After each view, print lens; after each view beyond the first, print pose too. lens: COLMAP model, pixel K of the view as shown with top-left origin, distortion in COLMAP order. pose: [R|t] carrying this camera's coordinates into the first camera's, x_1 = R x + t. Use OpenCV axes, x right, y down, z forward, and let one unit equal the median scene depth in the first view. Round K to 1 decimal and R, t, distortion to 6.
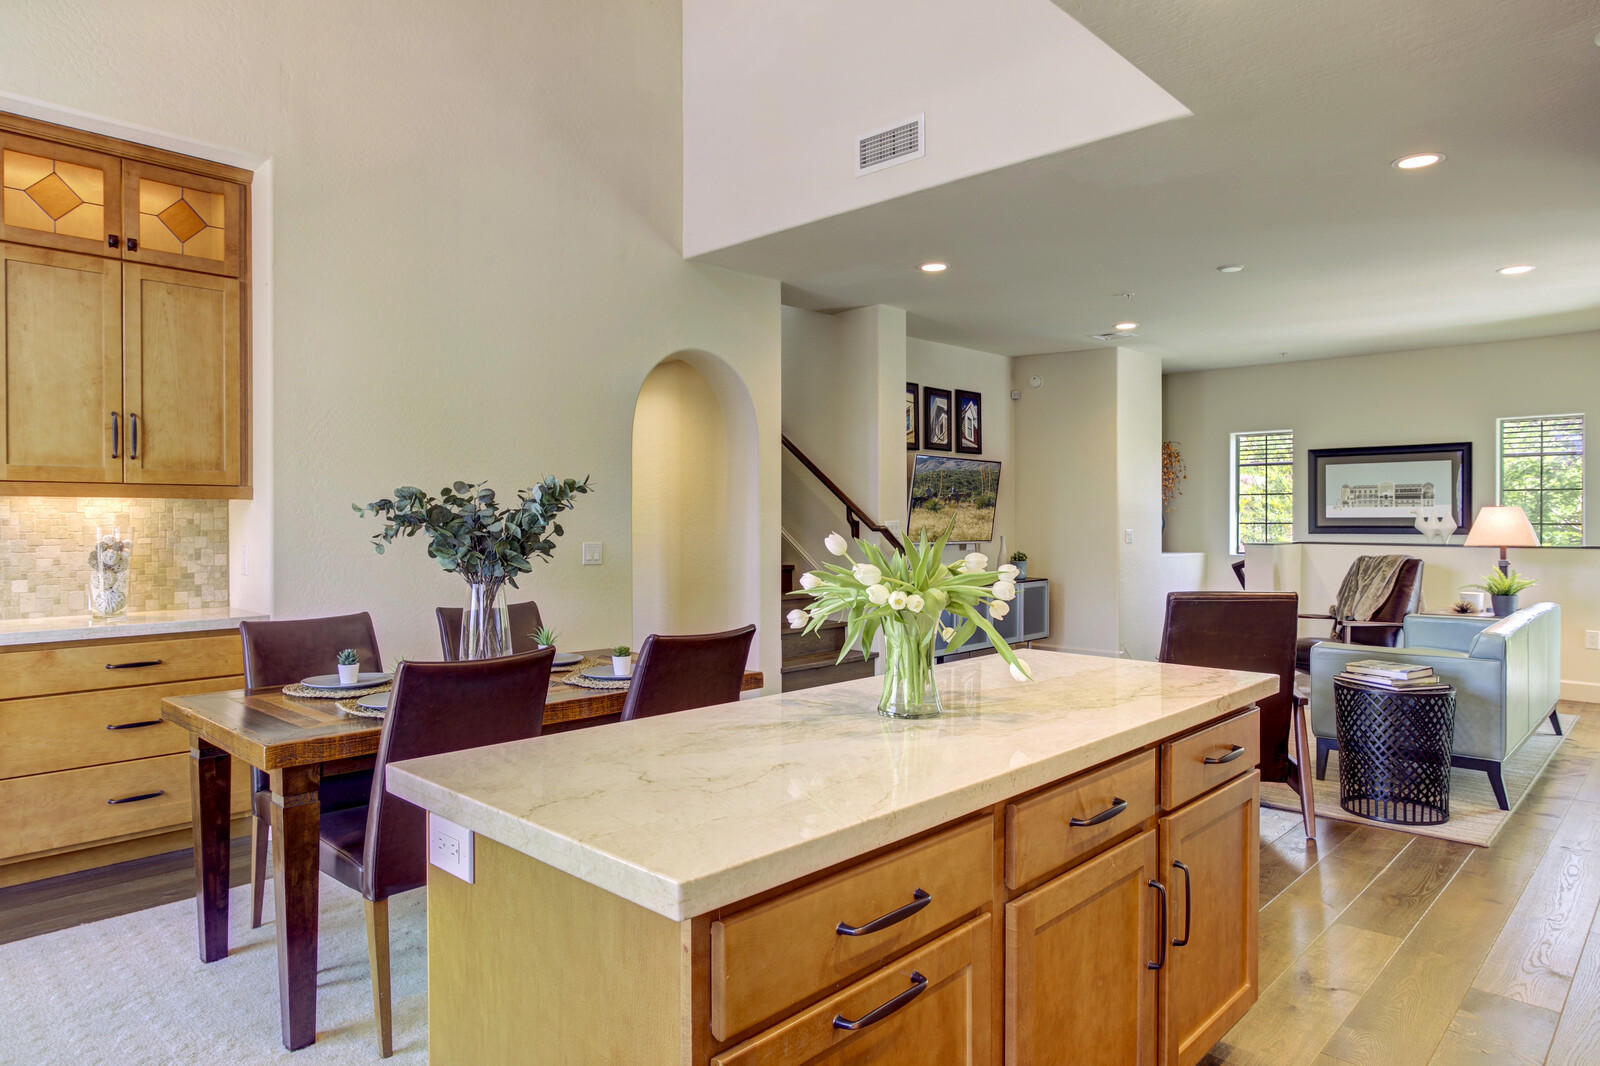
lens RADIAL K [[991.1, 0, 813.3], [0, 991.1, 531.3], [0, 0, 1]] dist [-0.013845, 0.005731]
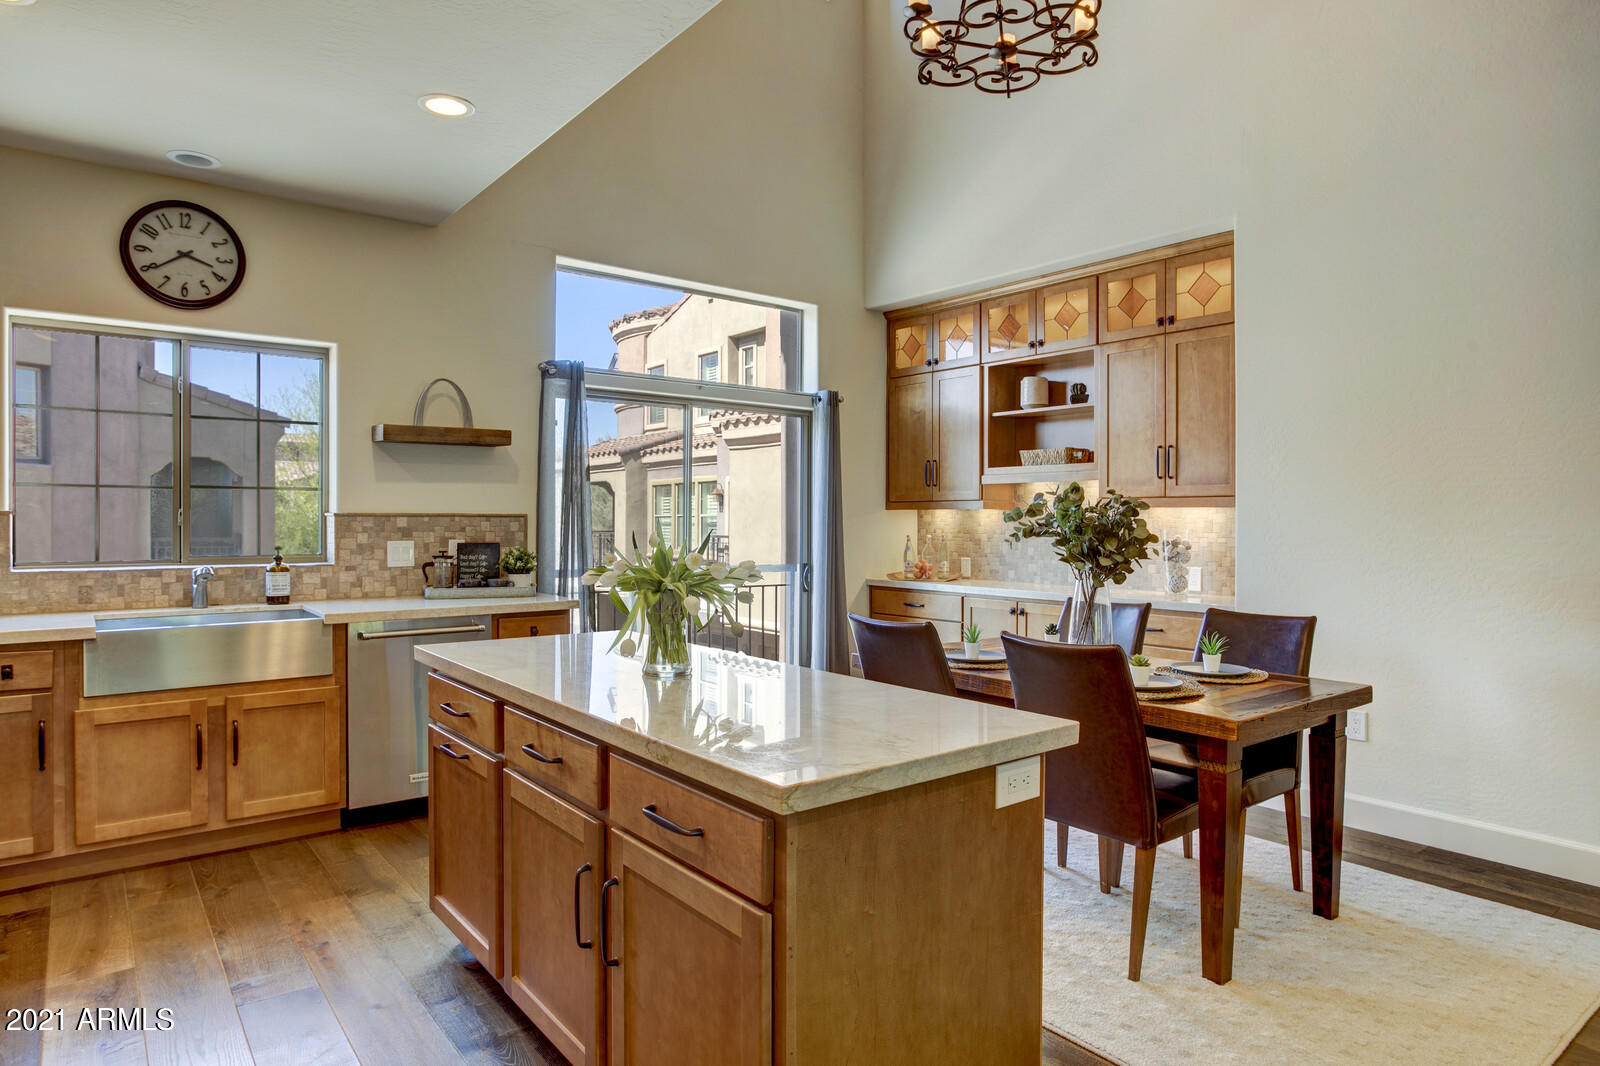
lens RADIAL K [[941.0, 0, 796.9], [0, 941.0, 524.3], [0, 0, 1]] dist [-0.028665, 0.003148]
pose [[-0.148708, 0.004106, -0.988873, 0.642426], [-0.021610, 0.999739, 0.007401, -0.009440], [0.988645, 0.022470, -0.148581, 0.676955]]
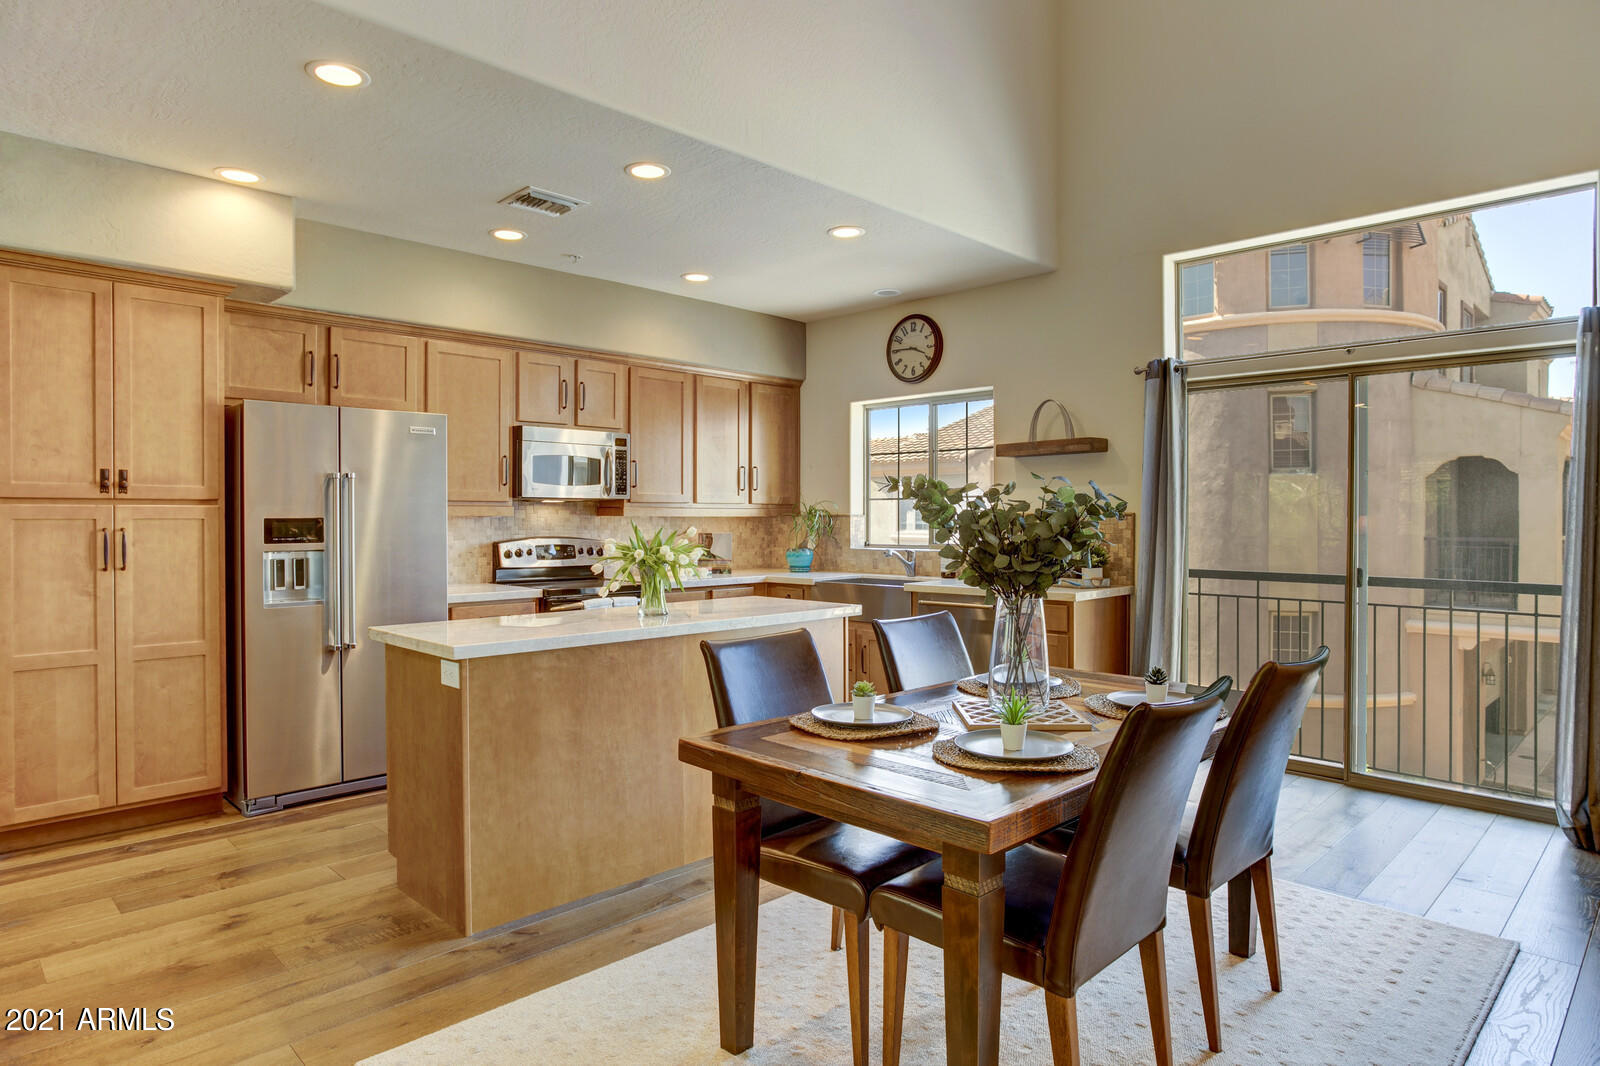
lens RADIAL K [[923.0, 0, 794.2], [0, 923.0, 526.3], [0, 0, 1]] dist [-0.012337, 0.005872]
pose [[-0.999207, 0.001817, 0.039781, -0.147910], [0.002858, 0.999655, 0.026126, -0.022579], [-0.039720, 0.026219, -0.998867, 1.468567]]
